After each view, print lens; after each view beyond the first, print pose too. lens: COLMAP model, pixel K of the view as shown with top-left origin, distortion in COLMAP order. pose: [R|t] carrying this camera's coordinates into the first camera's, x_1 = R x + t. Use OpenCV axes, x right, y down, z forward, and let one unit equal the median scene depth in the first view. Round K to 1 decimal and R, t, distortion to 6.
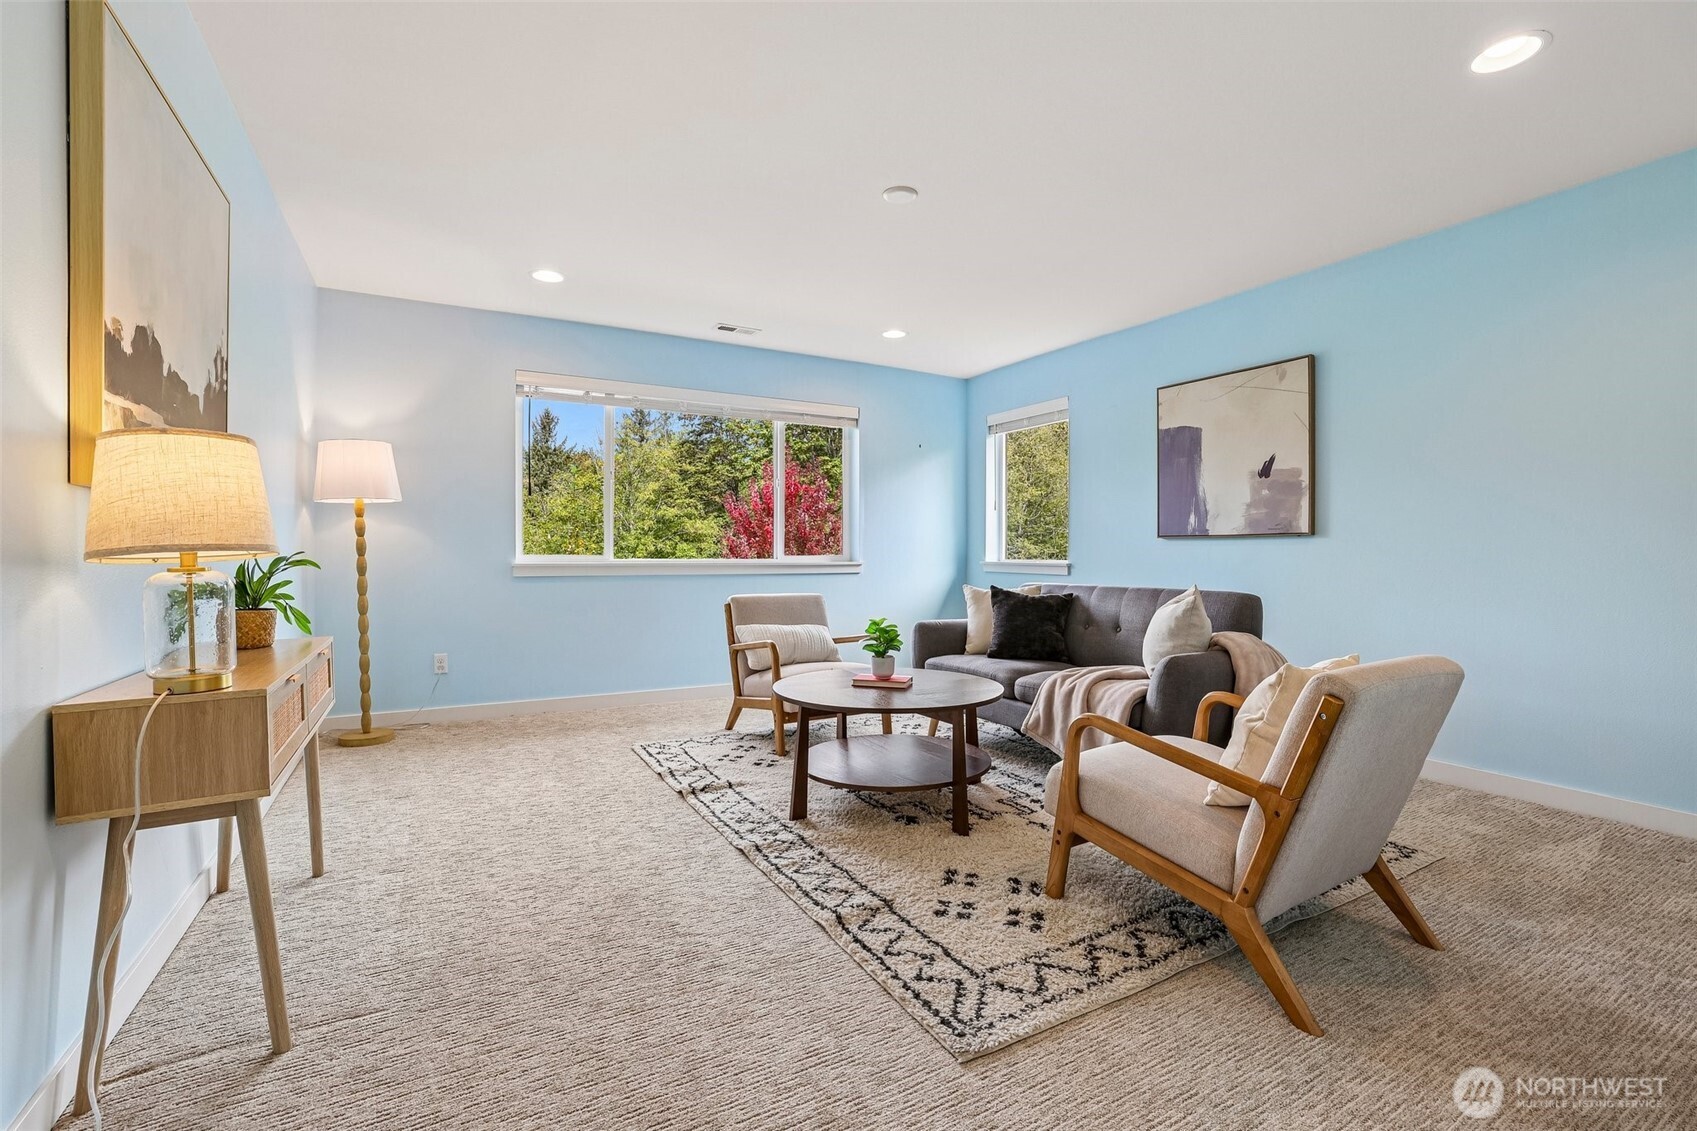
lens RADIAL K [[732.5, 0, 846.2], [0, 732.5, 559.6], [0, 0, 1]] dist [-0.009242, 0.006989]
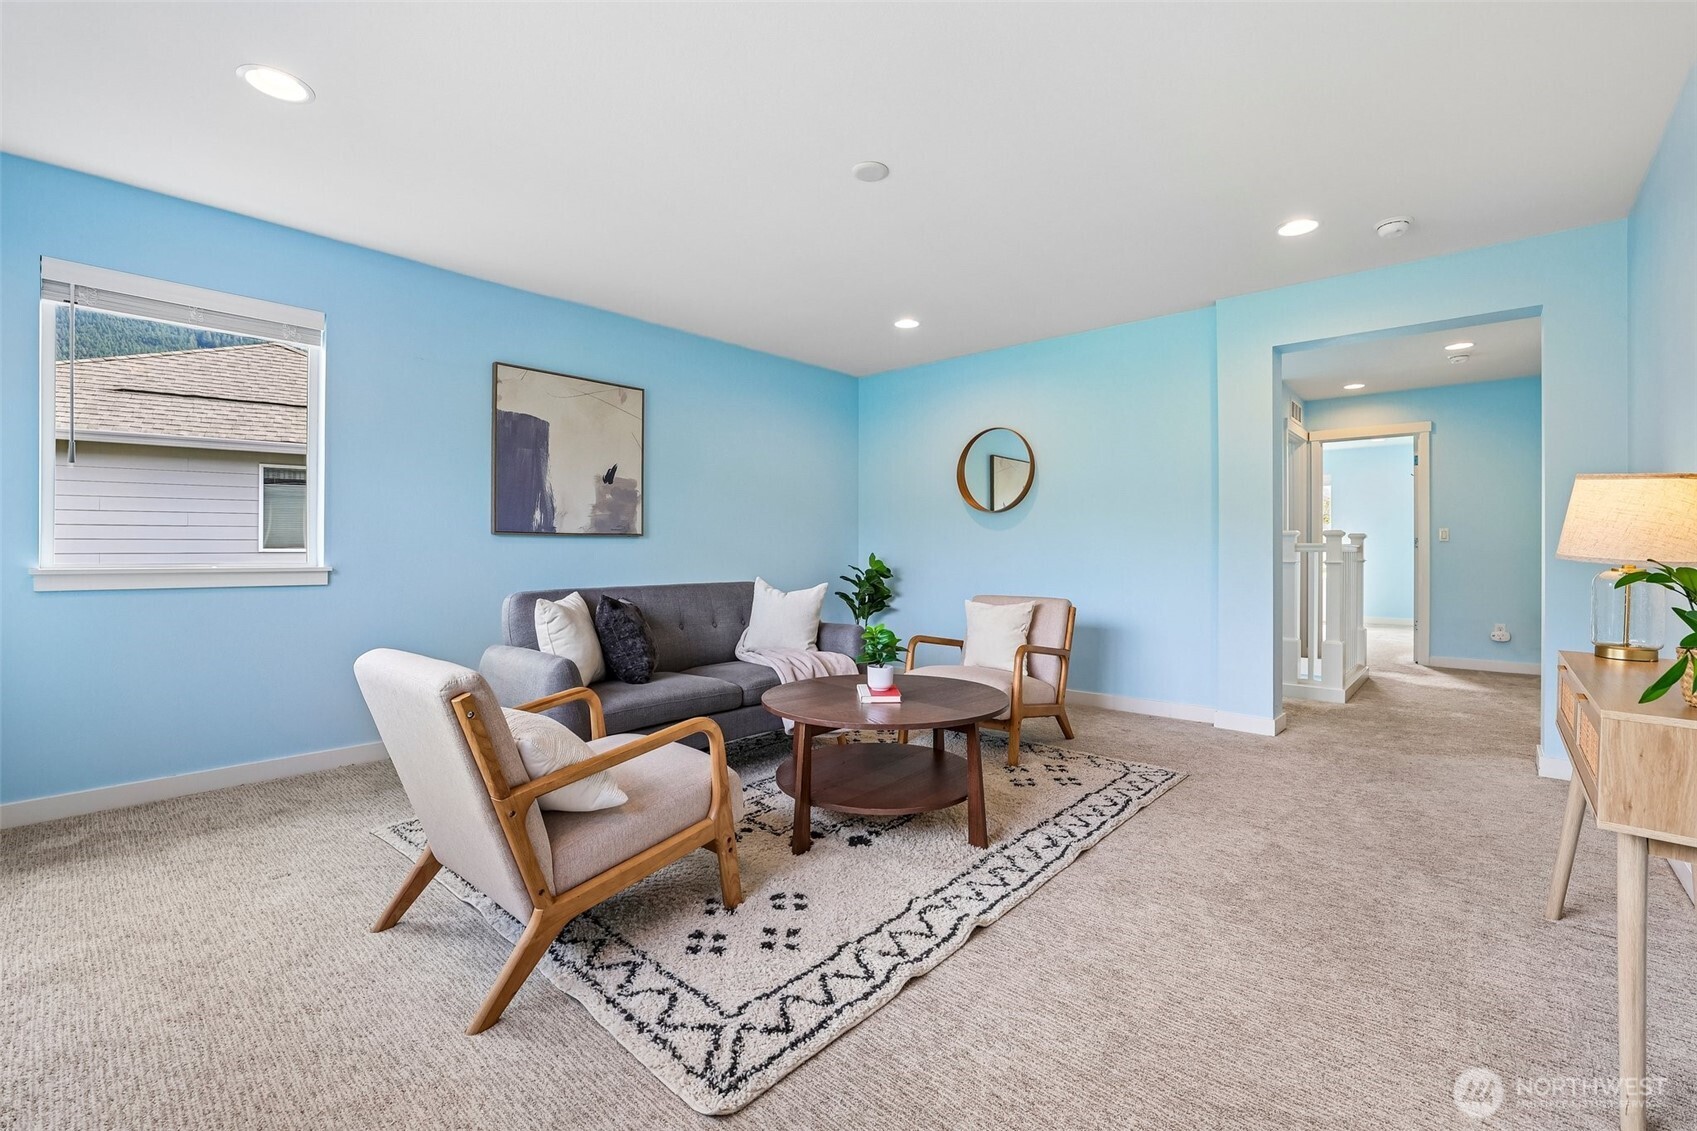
lens RADIAL K [[732.5, 0, 844.7], [0, 732.5, 570.0], [0, 0, 1]] dist [-0.009242, 0.006989]
pose [[-0.313734, -0.042078, 0.948578, -0.625618], [0.000873, 0.999004, 0.044604, -0.029089], [-0.949511, 0.014822, -0.313385, 1.021732]]
